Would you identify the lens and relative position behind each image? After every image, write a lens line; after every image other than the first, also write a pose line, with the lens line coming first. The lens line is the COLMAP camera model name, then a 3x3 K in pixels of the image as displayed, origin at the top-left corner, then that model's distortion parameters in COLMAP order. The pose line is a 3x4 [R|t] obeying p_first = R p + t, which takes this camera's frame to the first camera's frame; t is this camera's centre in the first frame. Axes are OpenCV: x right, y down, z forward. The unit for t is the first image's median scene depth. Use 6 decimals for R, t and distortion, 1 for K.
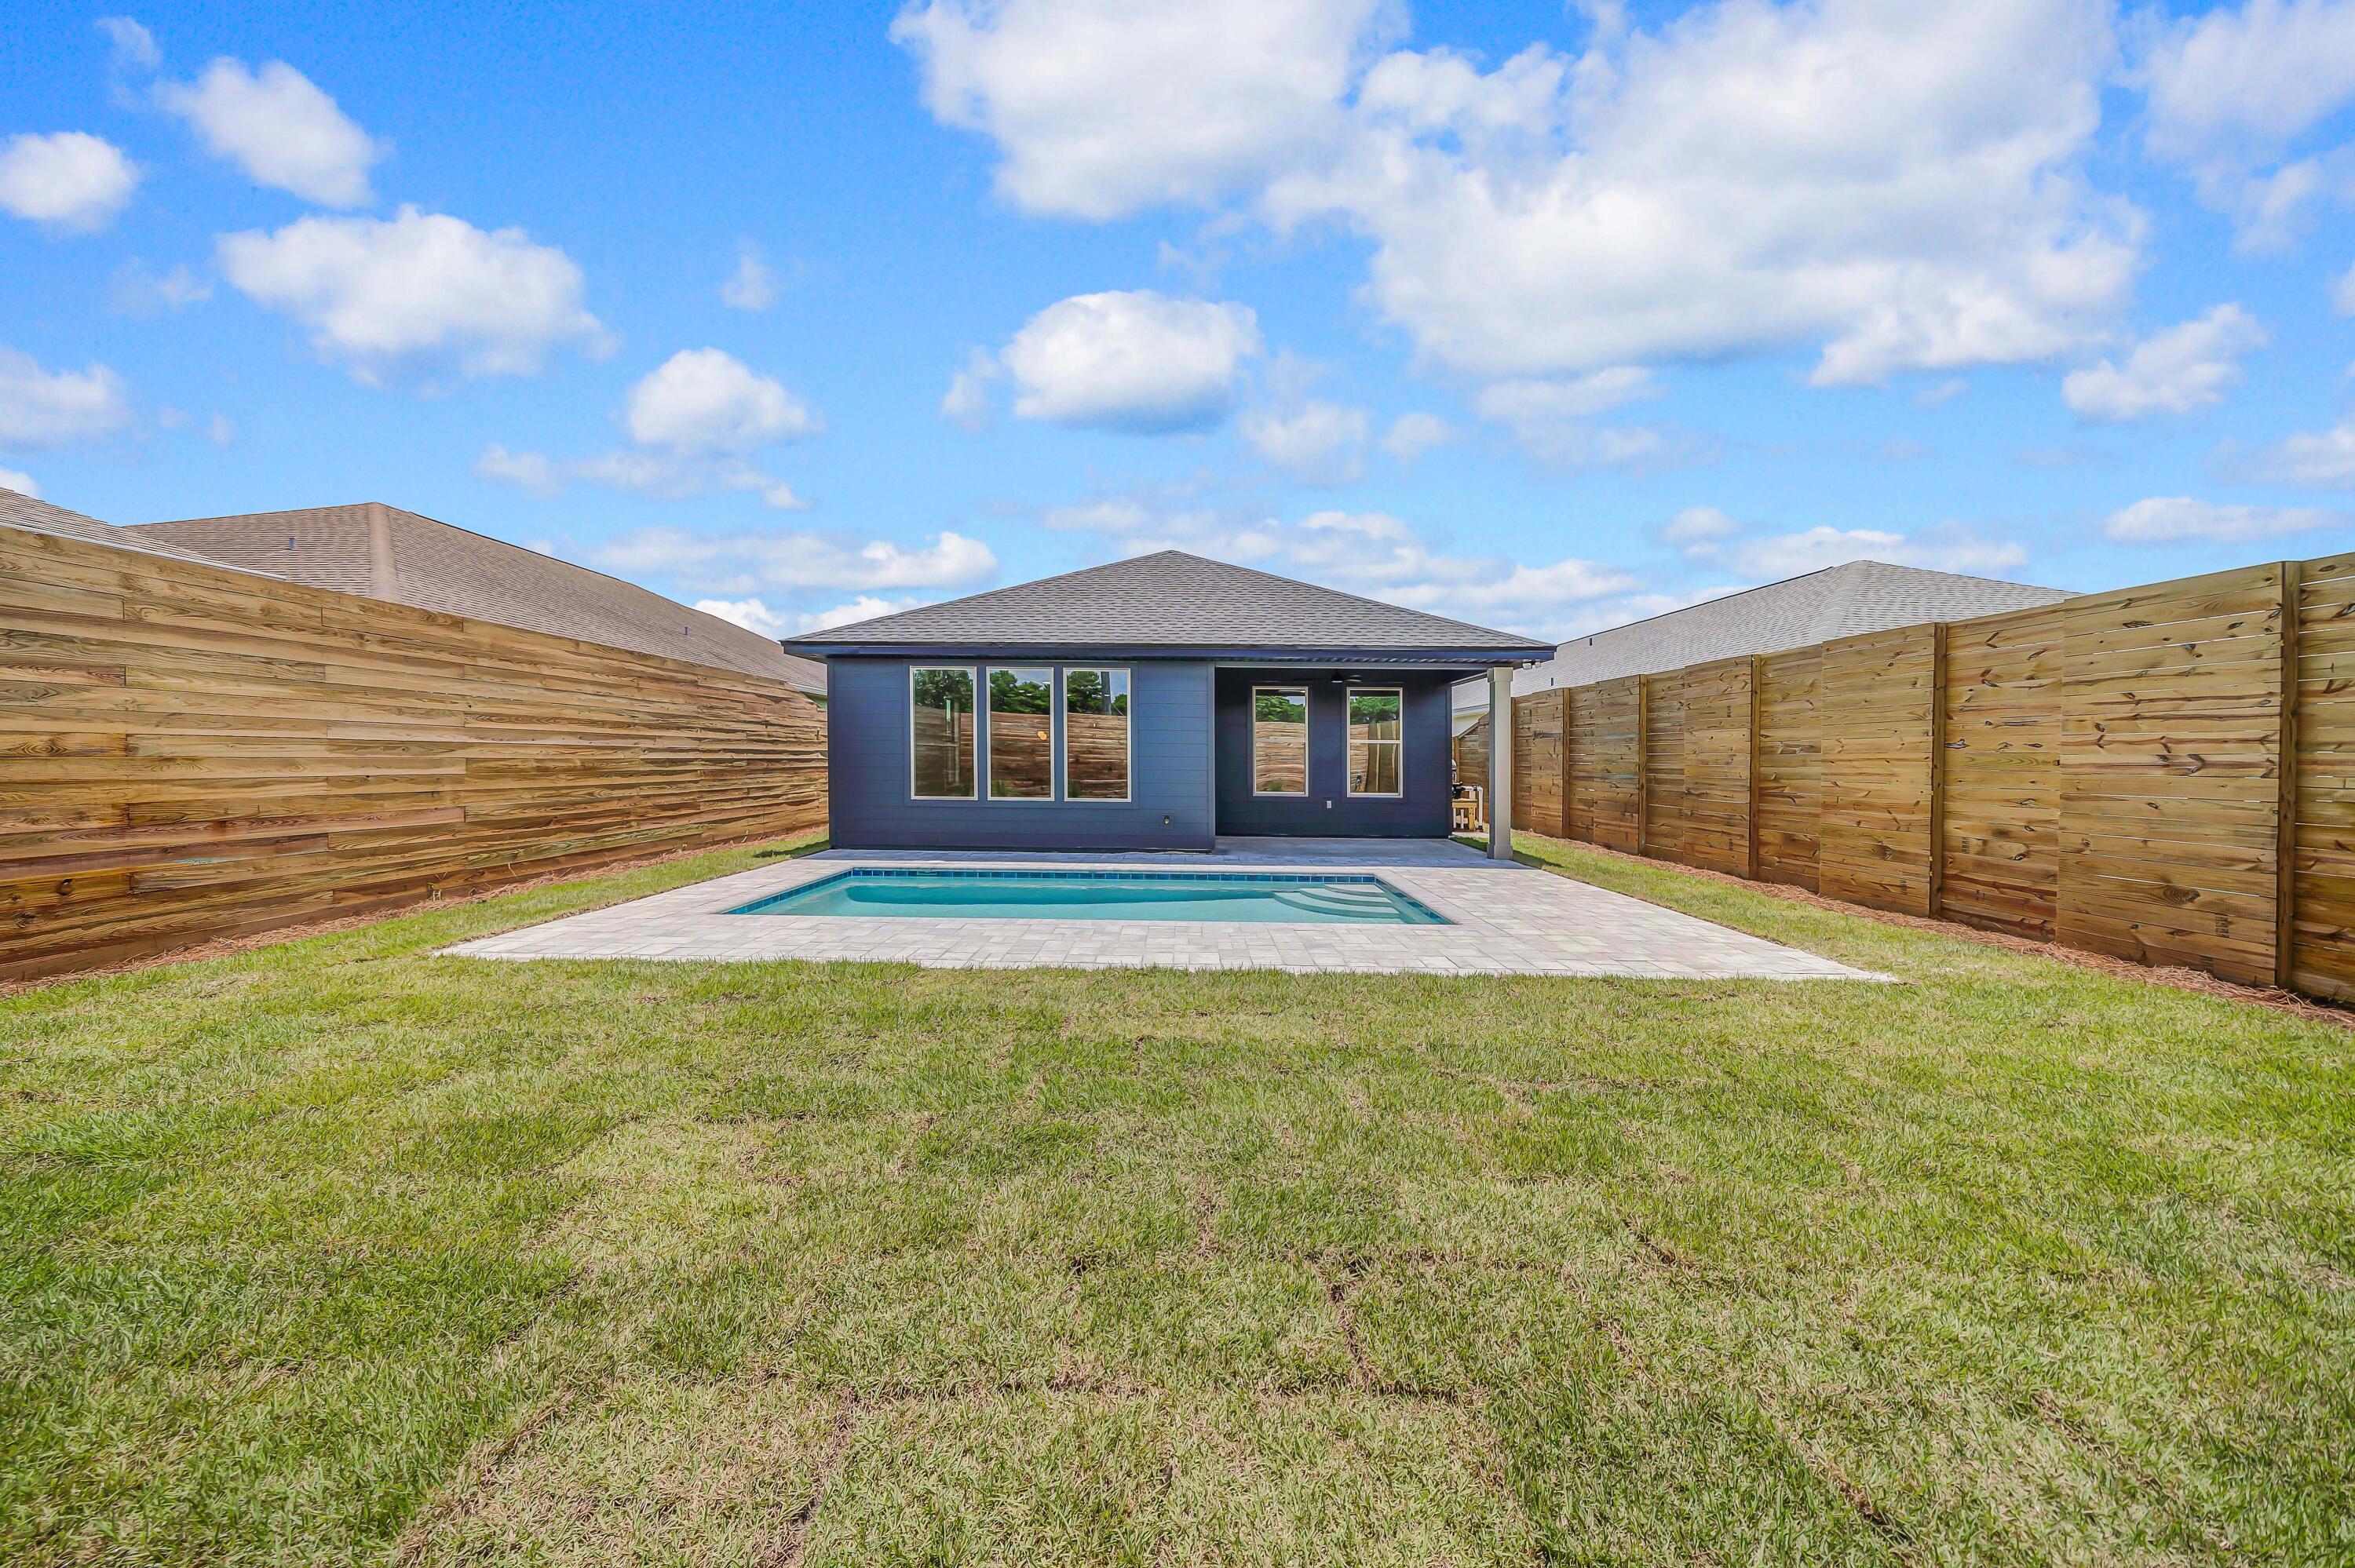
lens RADIAL K [[820.1, 0, 1175.3], [0, 820.1, 783.4], [0, 0, 1]] dist [-0.003433, -0.000301]
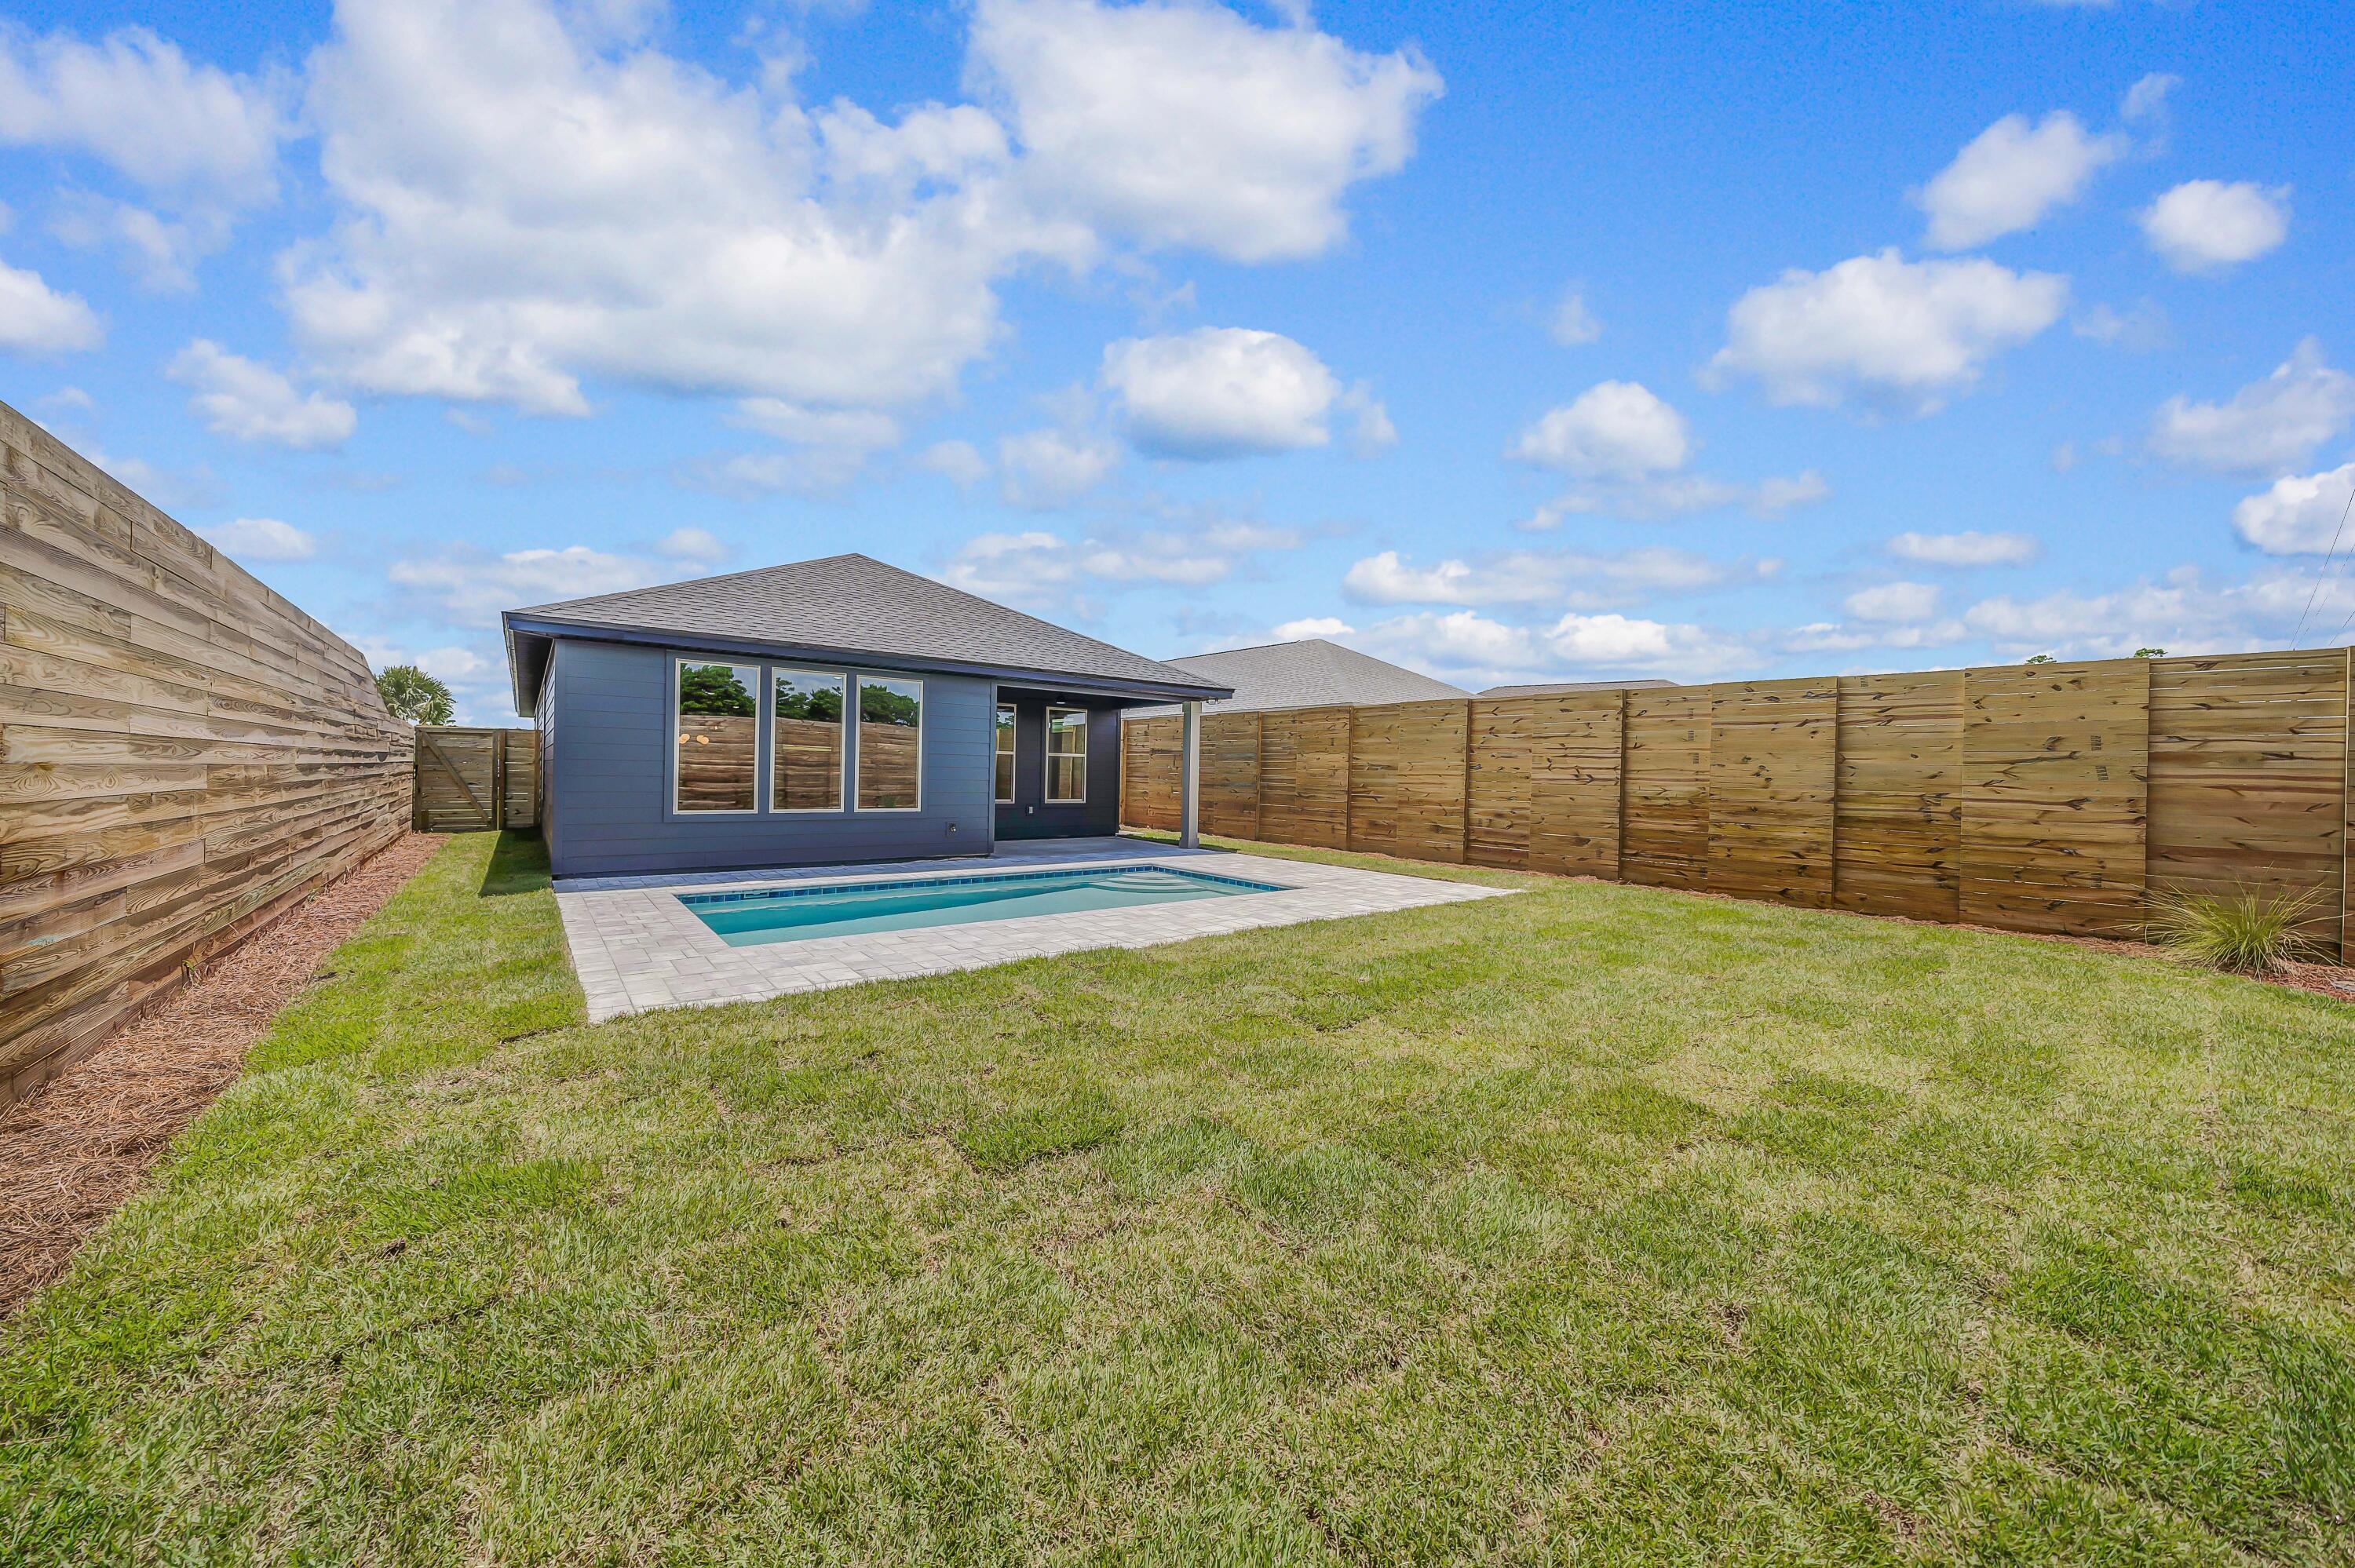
lens RADIAL K [[820.1, 0, 1161.7], [0, 820.1, 779.1], [0, 0, 1]] dist [-0.003433, -0.000301]
pose [[0.779234, 0.000622, 0.626733, -0.540518], [0.007426, 0.999920, -0.010225, -0.005406], [-0.626689, 0.012622, 0.779167, 0.018084]]
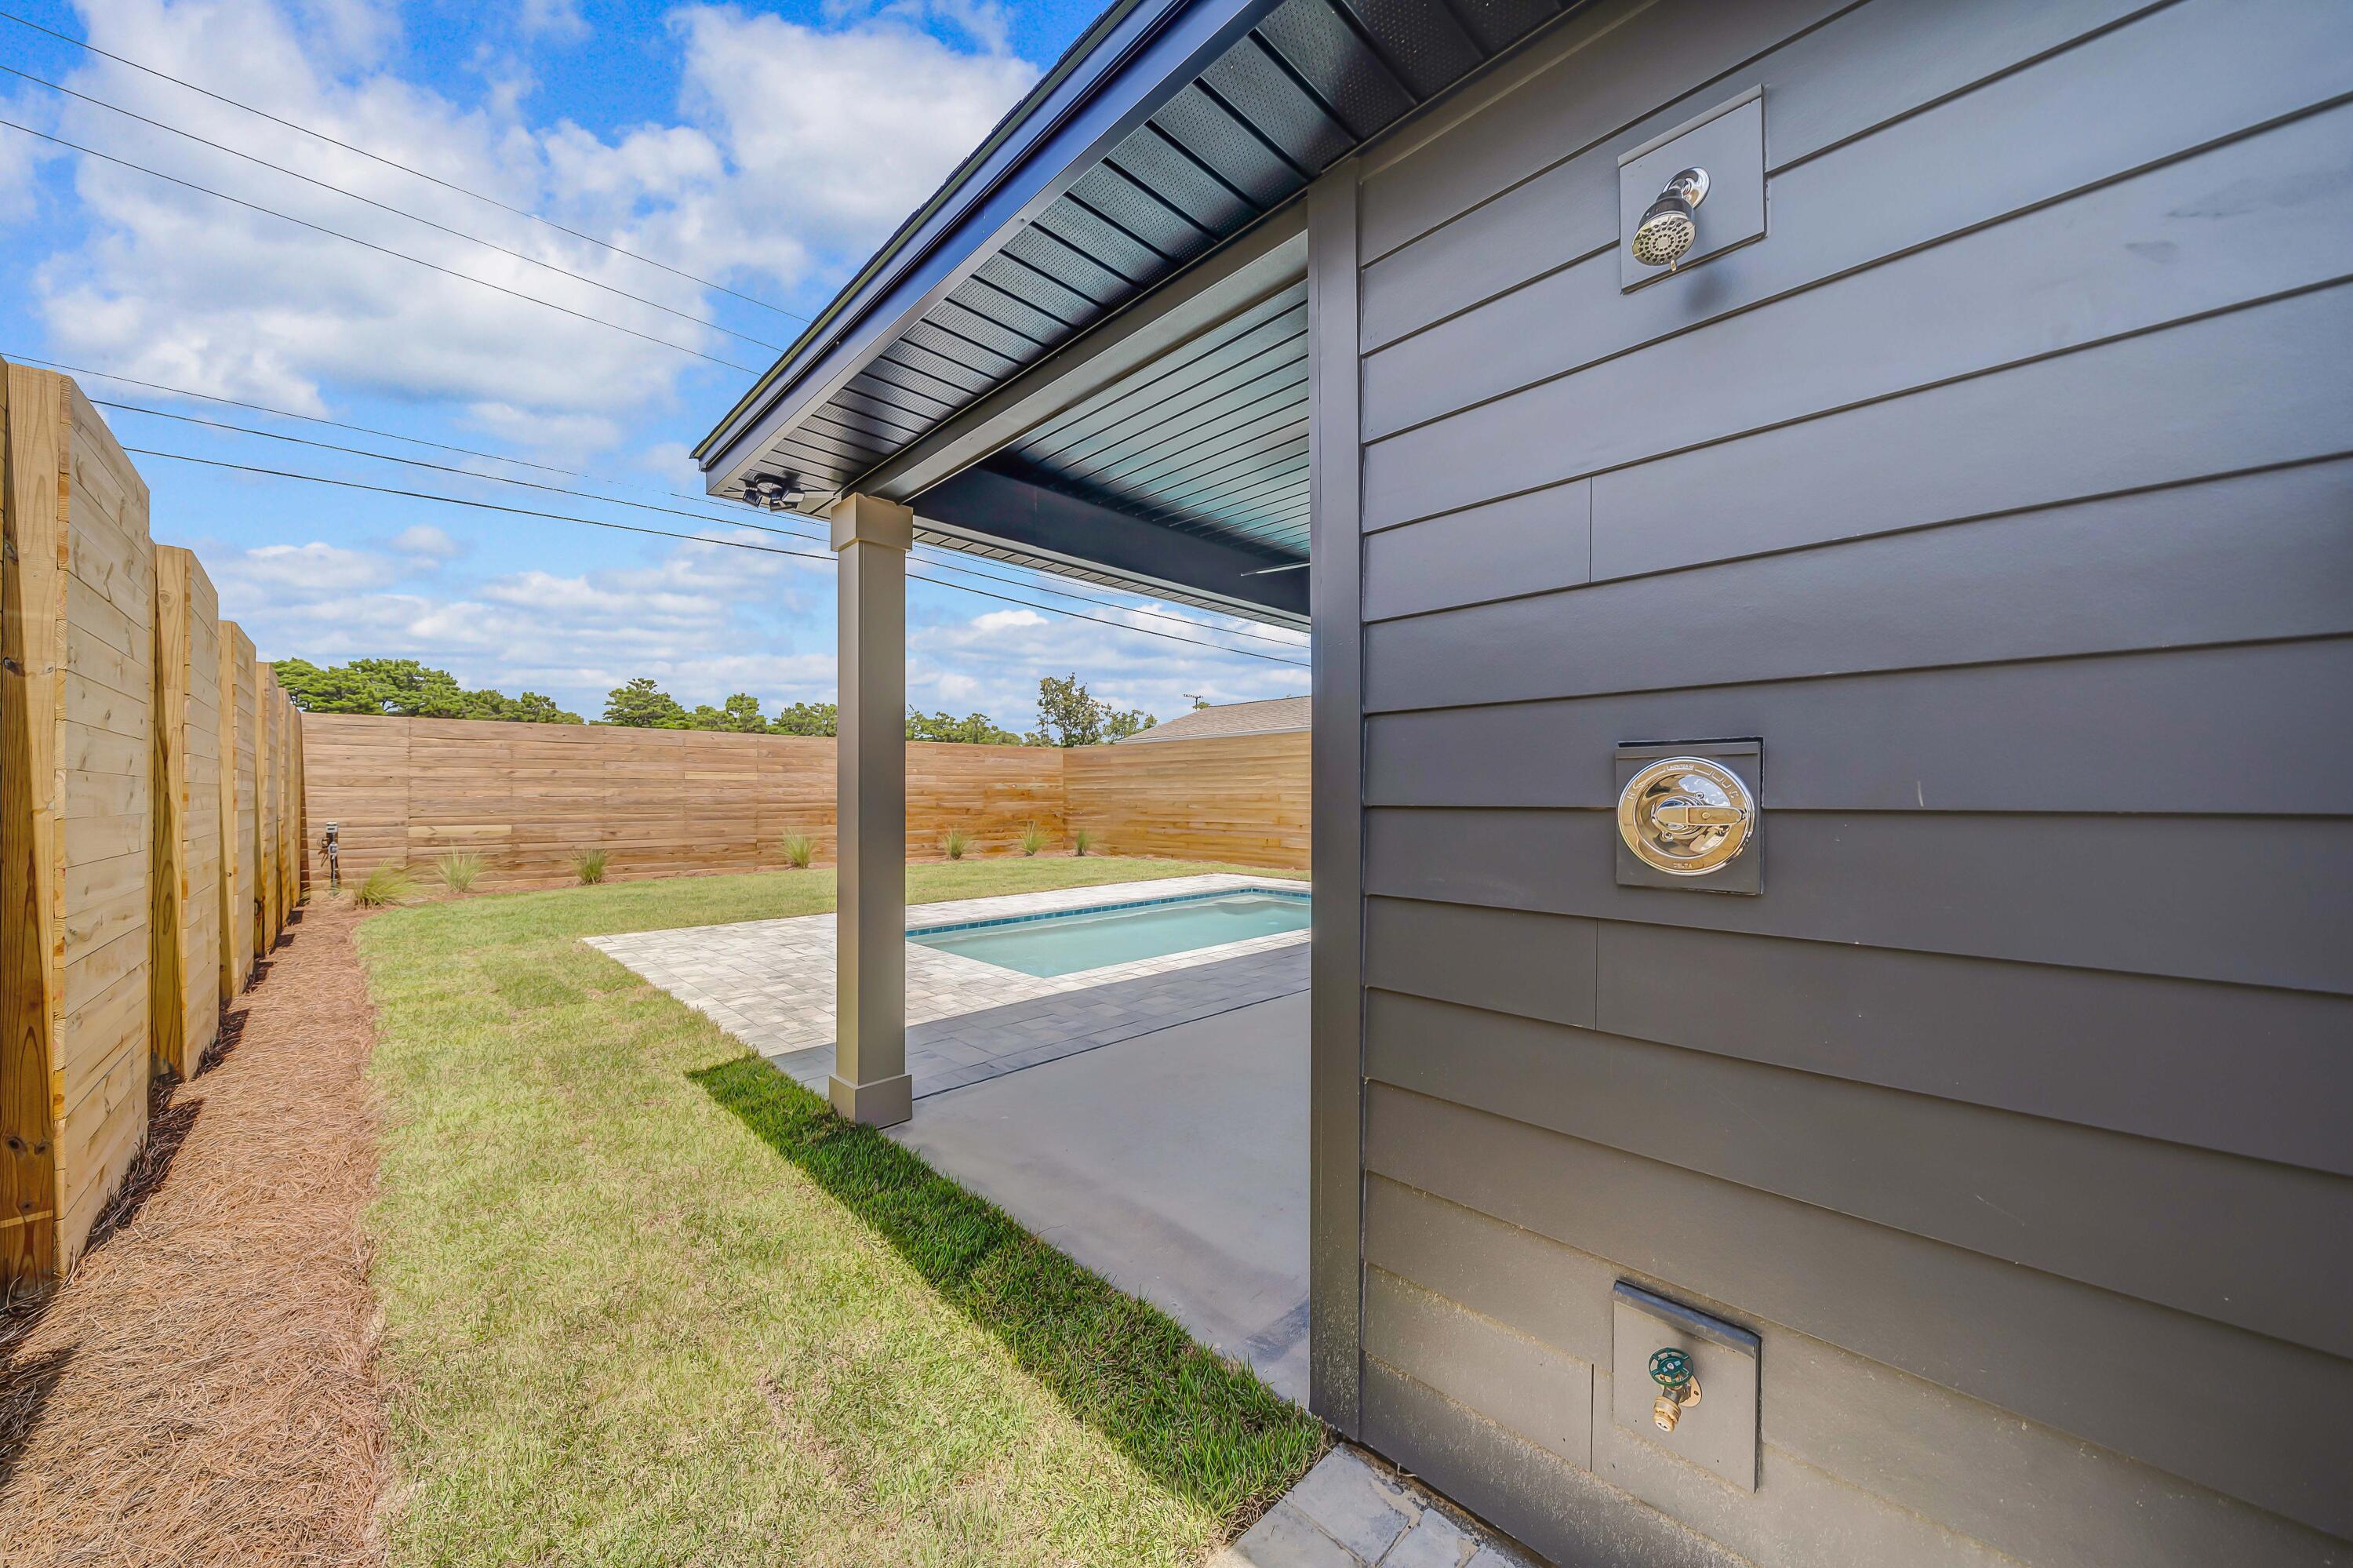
lens RADIAL K [[819.5, 0, 1169.1], [0, 819.5, 769.0], [0, 0, 1]] dist [-0.003433, -0.000301]
pose [[-0.701296, -0.033567, -0.712079, 0.634947], [-0.028284, 0.999414, -0.019257, -0.044314], [0.712309, 0.006636, -0.701835, 1.529042]]
